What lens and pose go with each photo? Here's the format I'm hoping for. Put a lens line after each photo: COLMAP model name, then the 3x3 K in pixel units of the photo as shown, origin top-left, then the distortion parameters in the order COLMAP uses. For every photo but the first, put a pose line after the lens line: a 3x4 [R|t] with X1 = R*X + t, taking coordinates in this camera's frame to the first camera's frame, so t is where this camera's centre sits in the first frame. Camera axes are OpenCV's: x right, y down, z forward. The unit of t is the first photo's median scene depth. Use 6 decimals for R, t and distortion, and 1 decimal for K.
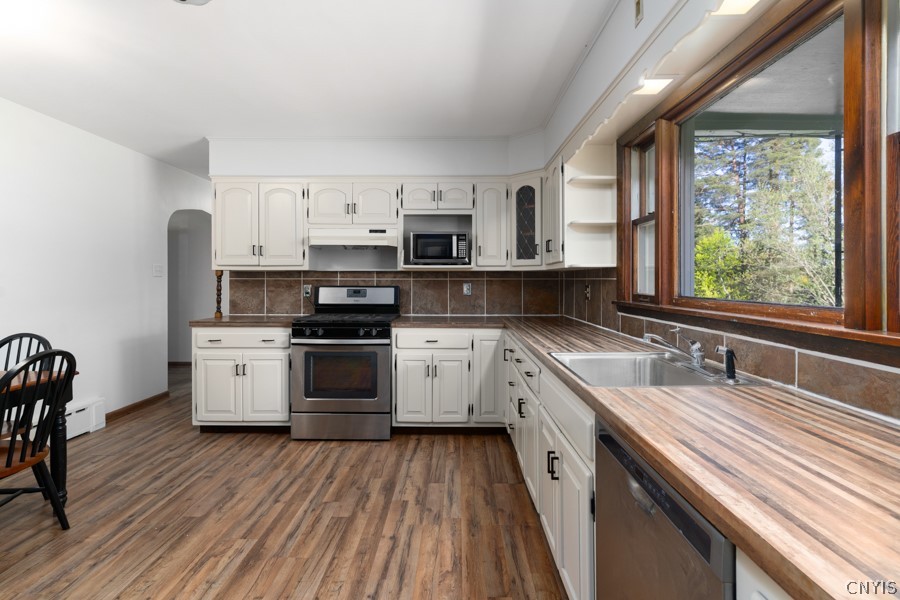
lens RADIAL K [[439.9, 0, 452.6], [0, 439.9, 279.7], [0, 0, 1]] dist [0.000211, -0.000377]
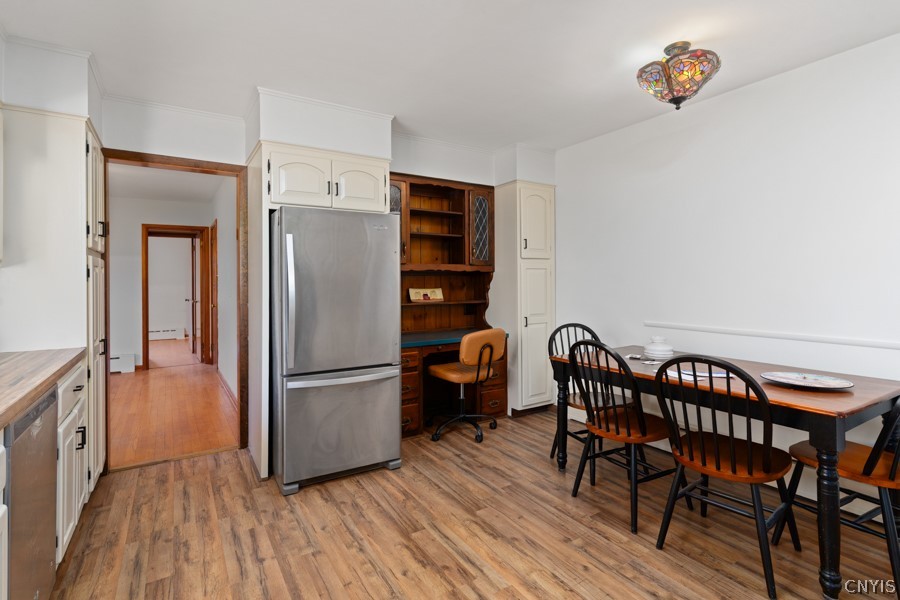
lens RADIAL K [[439.9, 0, 456.8], [0, 439.9, 280.0], [0, 0, 1]] dist [0.000211, -0.000377]
pose [[-0.834435, 0.003803, -0.551094, 0.012966], [0.006614, 0.999973, -0.003113, -0.000663], [0.551067, -0.006242, -0.834438, 0.866426]]
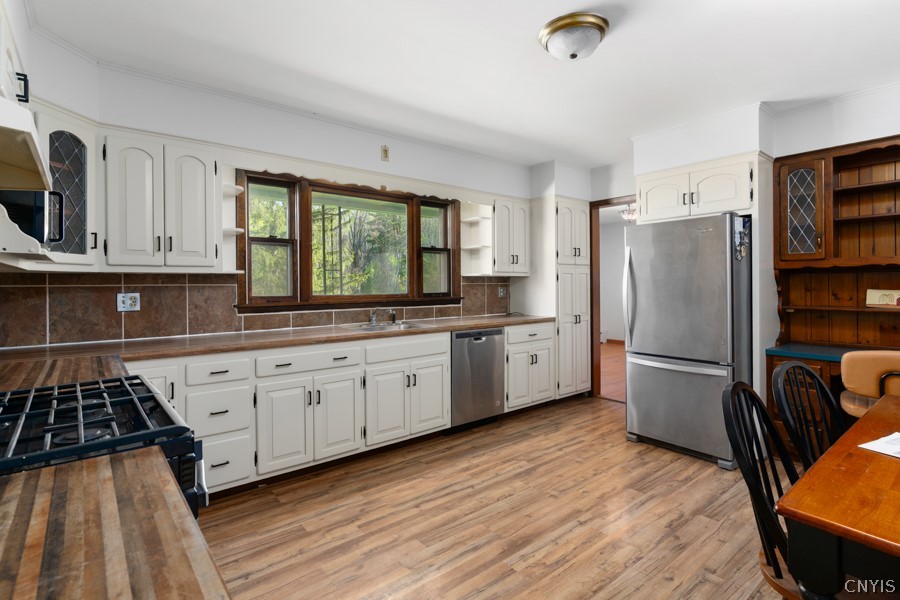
lens RADIAL K [[439.9, 0, 453.0], [0, 439.9, 291.6], [0, 0, 1]] dist [0.000211, -0.000377]
pose [[-0.645187, -0.008019, 0.763982, -0.670726], [0.007046, 0.999840, 0.016445, 0.000405], [-0.763992, 0.015994, -0.645027, 1.035045]]
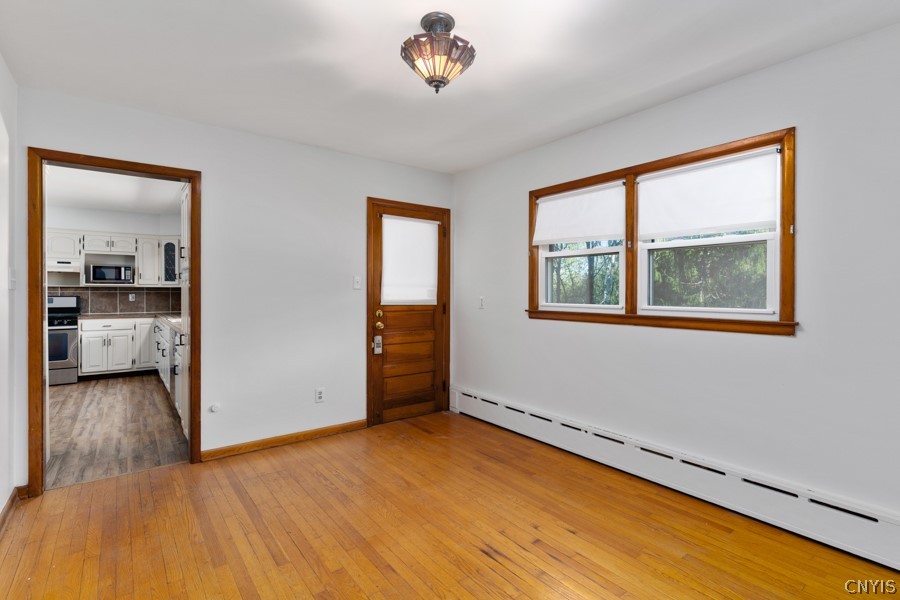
lens RADIAL K [[439.9, 0, 453.9], [0, 439.9, 291.8], [0, 0, 1]] dist [0.000211, -0.000377]
pose [[0.793560, 0.000418, 0.608491, -0.016504], [0.000167, 1.000000, -0.000906, 0.000653], [-0.608491, 0.000821, 0.793560, -1.304820]]
